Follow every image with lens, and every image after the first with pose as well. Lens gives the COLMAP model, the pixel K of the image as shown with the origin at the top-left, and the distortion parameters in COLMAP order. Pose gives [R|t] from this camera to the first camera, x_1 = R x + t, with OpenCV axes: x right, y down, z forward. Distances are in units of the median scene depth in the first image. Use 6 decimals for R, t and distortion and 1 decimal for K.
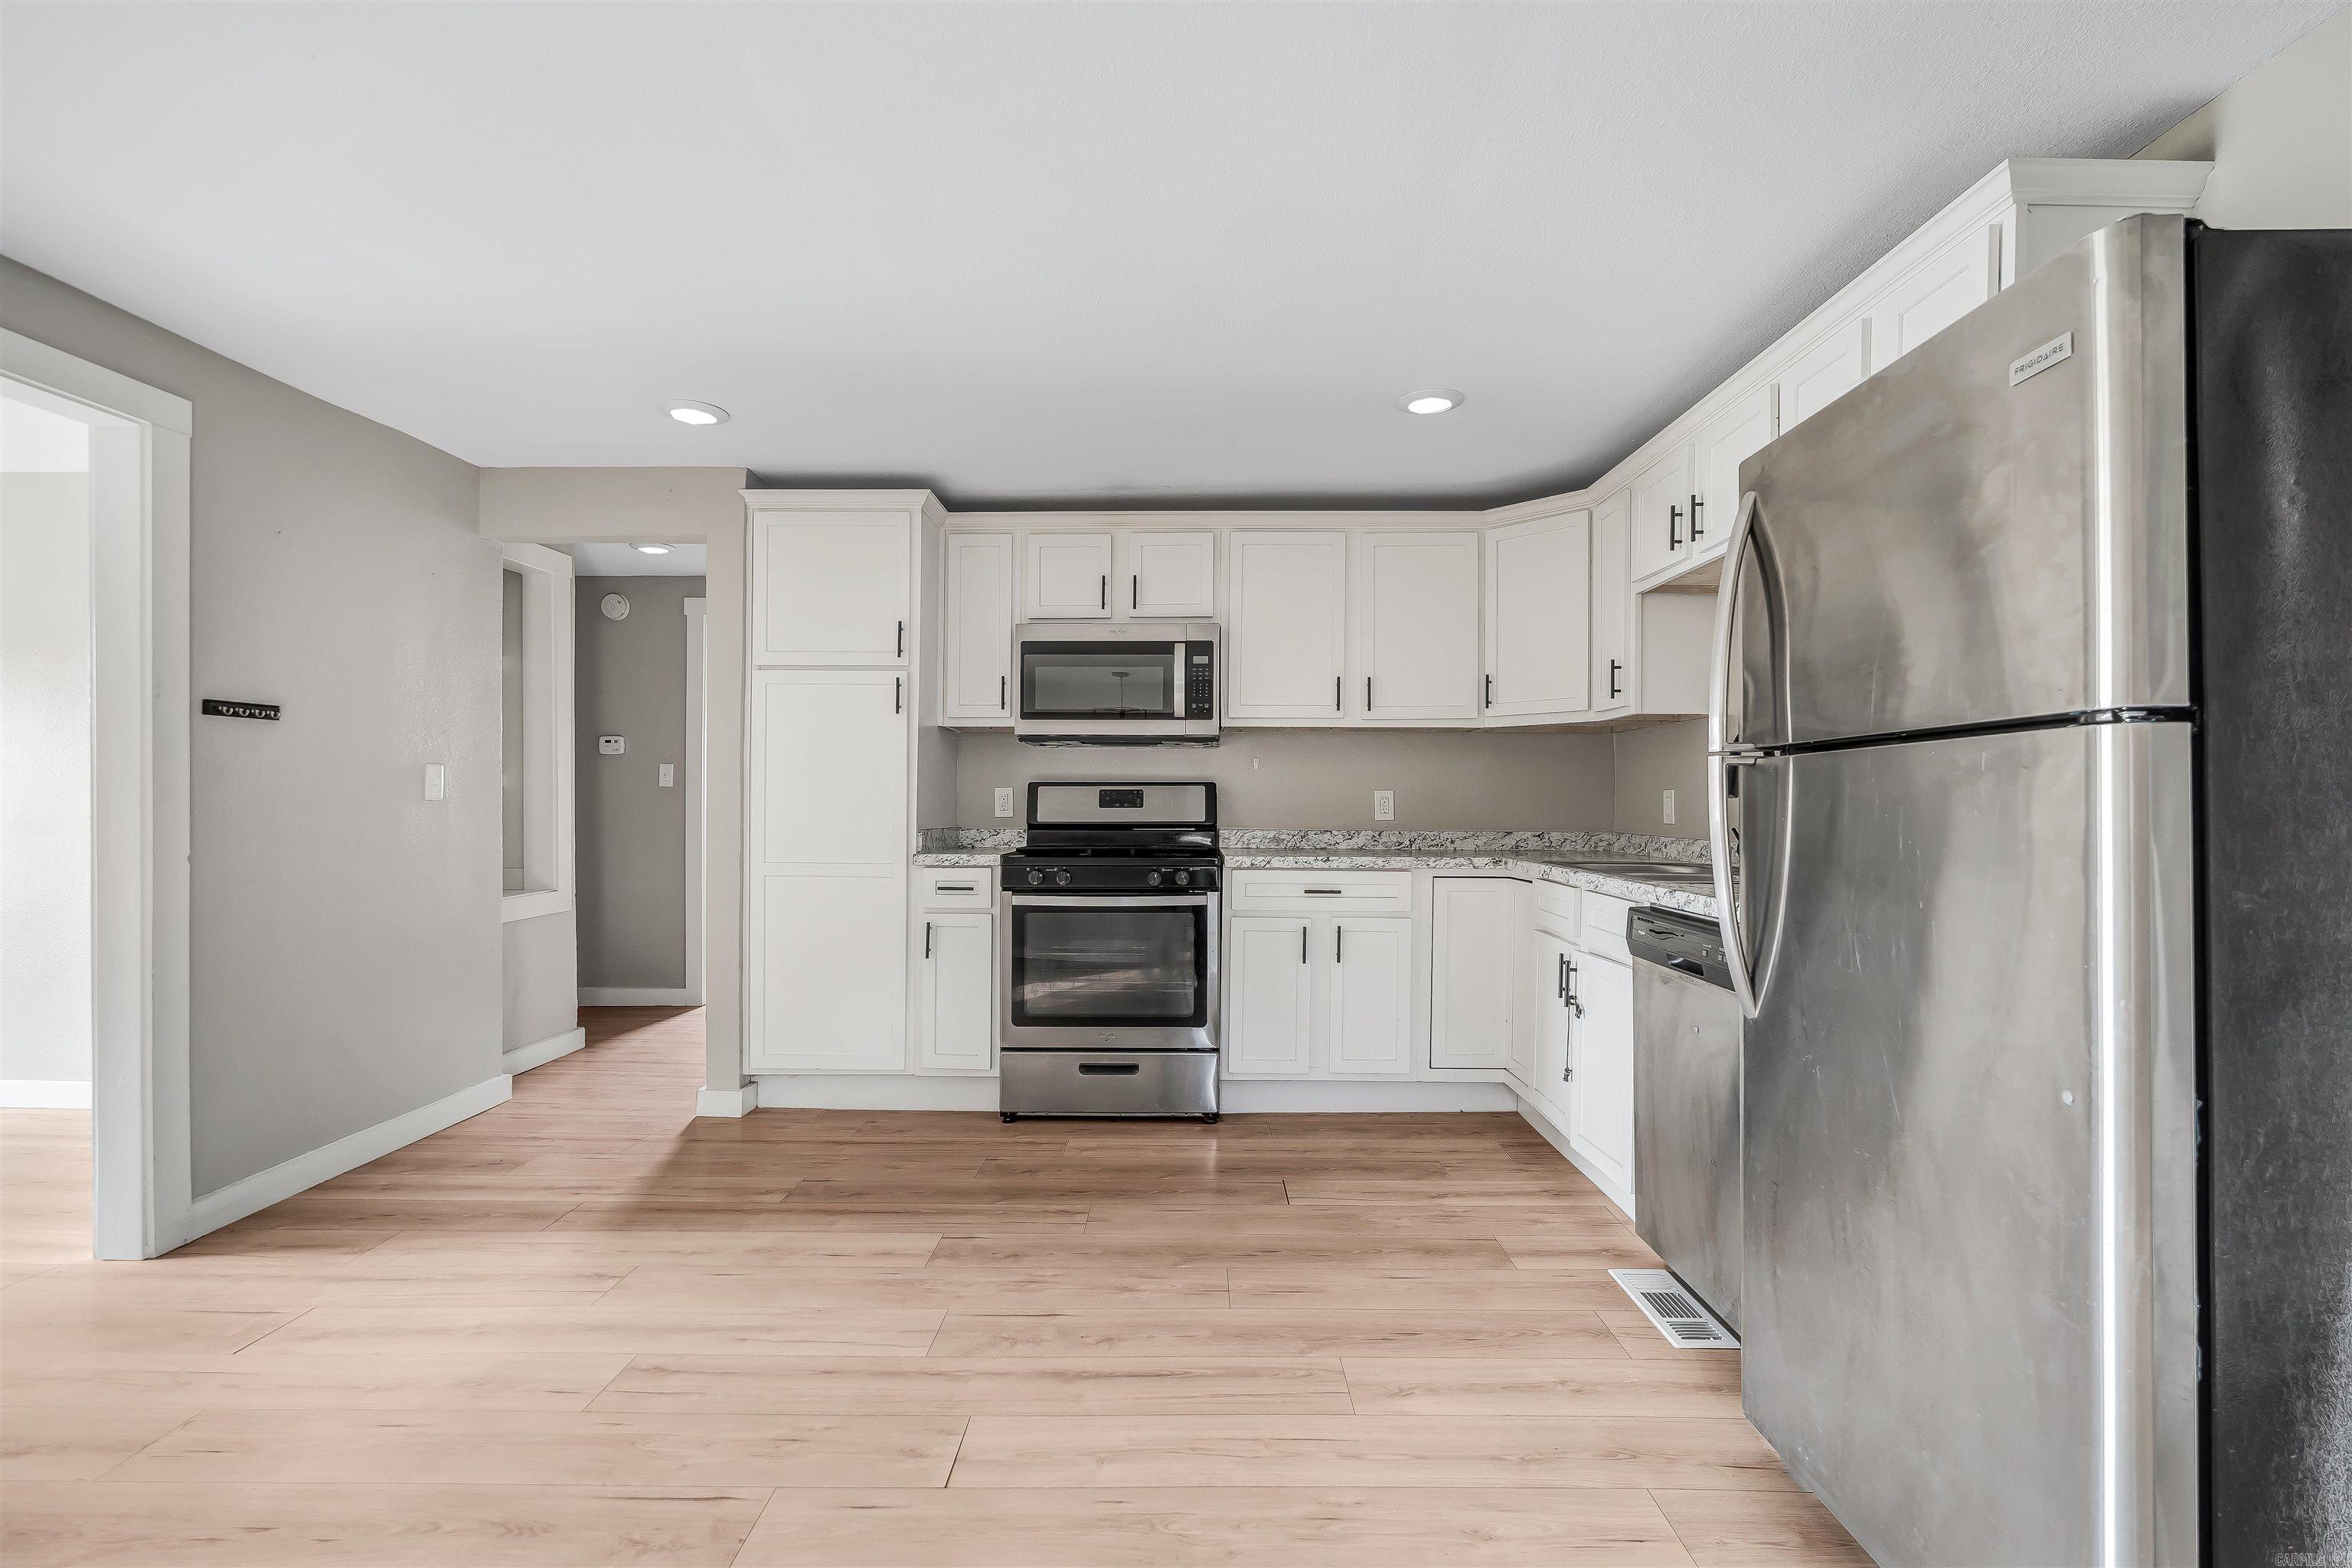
lens RADIAL K [[1045.5, 0, 1189.6], [0, 1045.5, 783.5], [0, 0, 1]] dist [0.000689, -0.000401]
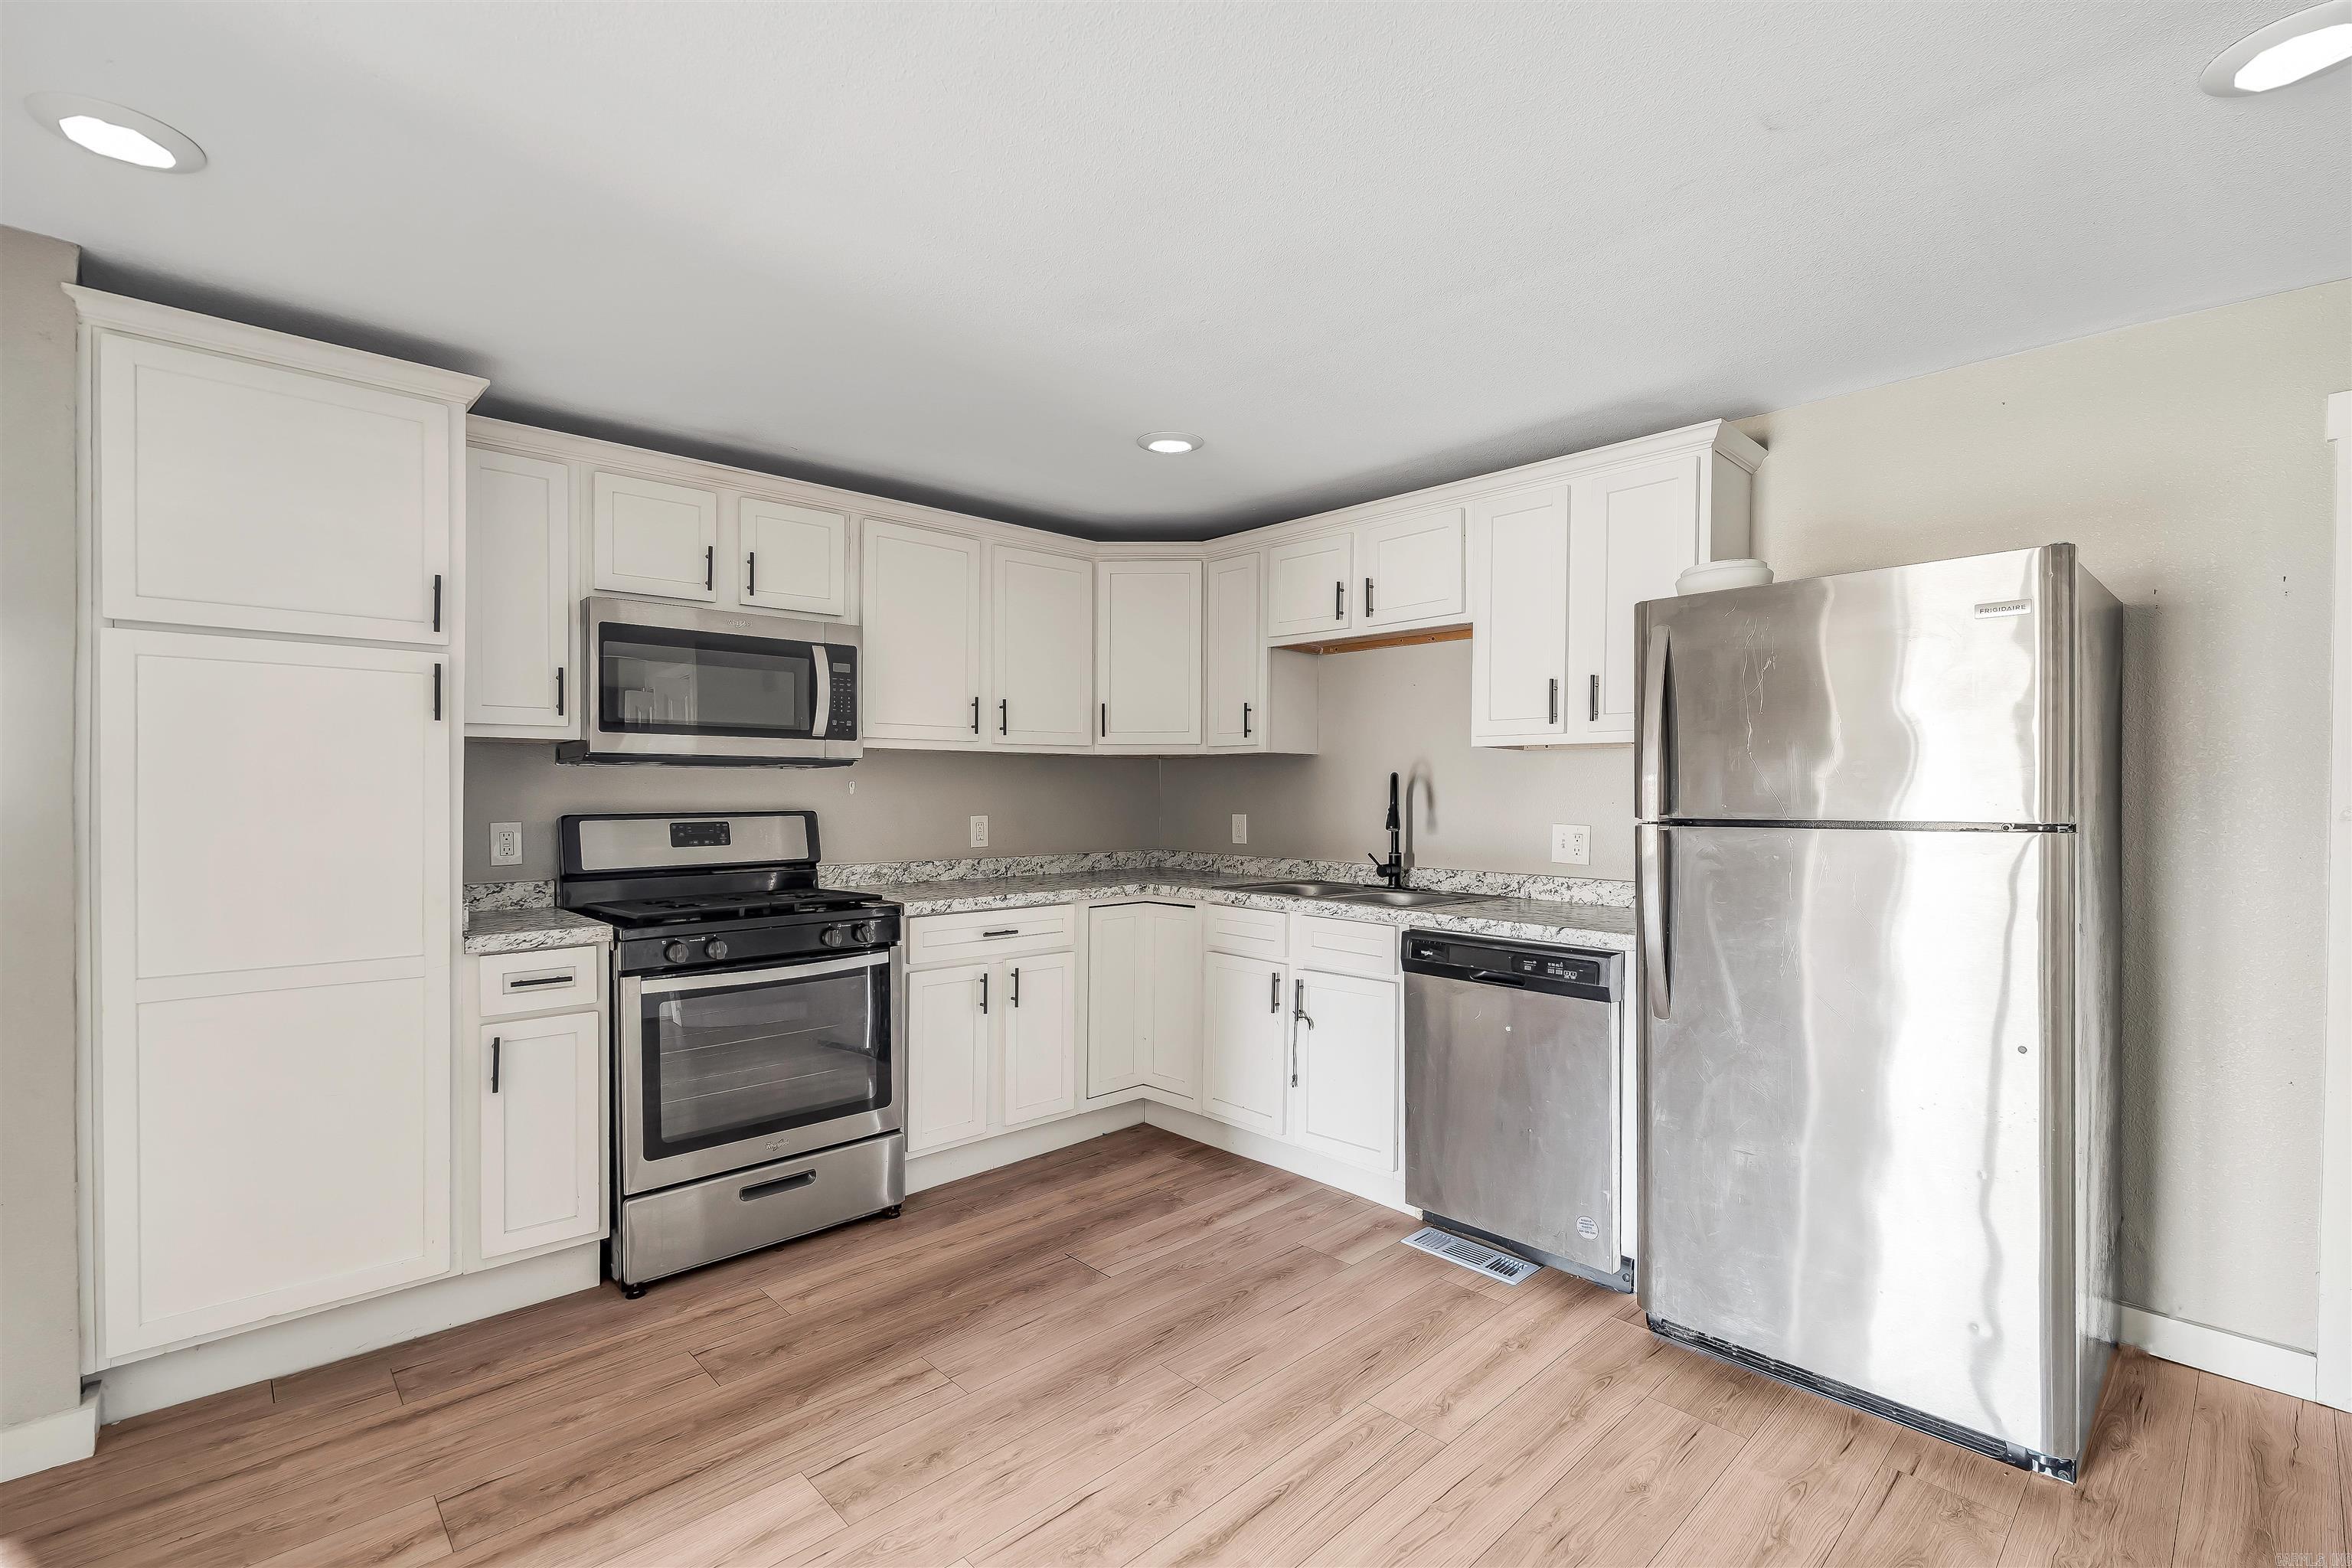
lens RADIAL K [[1045.5, 0, 1194.7], [0, 1045.5, 784.9], [0, 0, 1]] dist [0.000689, -0.000401]
pose [[0.715966, 0.000751, 0.698135, -0.395794], [-0.011703, 0.999872, 0.010926, -0.039887], [-0.698037, -0.015993, 0.715883, 0.219237]]
